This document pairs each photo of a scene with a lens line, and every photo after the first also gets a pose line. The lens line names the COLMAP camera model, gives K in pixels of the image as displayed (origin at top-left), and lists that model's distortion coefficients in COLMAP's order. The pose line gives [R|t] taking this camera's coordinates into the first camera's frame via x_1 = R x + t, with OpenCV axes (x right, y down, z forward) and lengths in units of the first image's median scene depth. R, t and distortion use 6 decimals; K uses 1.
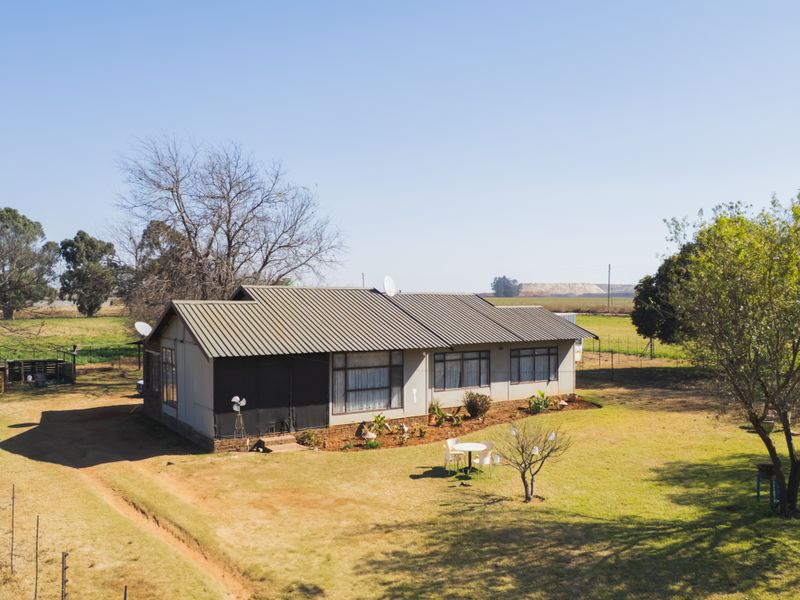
lens RADIAL K [[689.5, 0, 422.8], [0, 689.5, 300.4], [0, 0, 1]] dist [-0.041577, 0.005787]
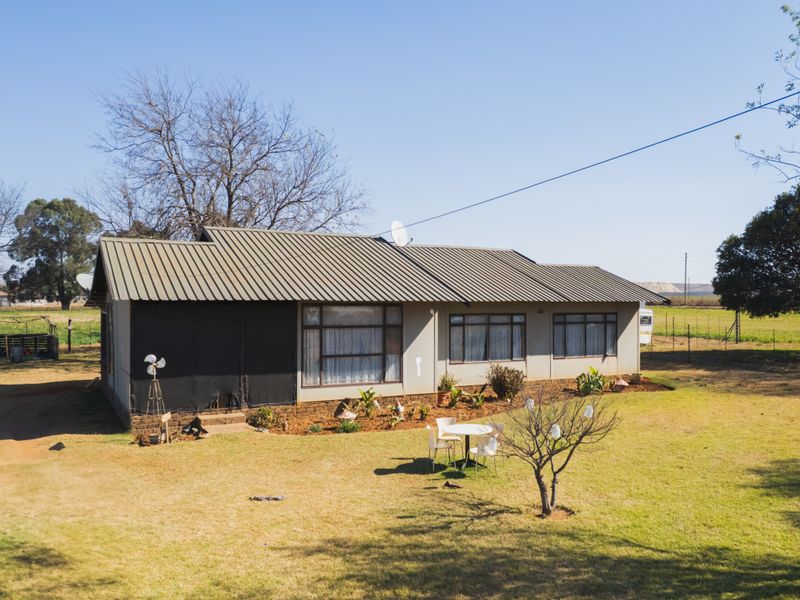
lens RADIAL K [[689.5, 0, 422.8], [0, 689.5, 300.4], [0, 0, 1]] dist [-0.041577, 0.005787]
pose [[0.994814, 0.001140, -0.101705, 0.072897], [-0.001300, 0.999998, -0.001510, 0.070013], [0.101703, 0.001634, 0.994813, 0.260831]]
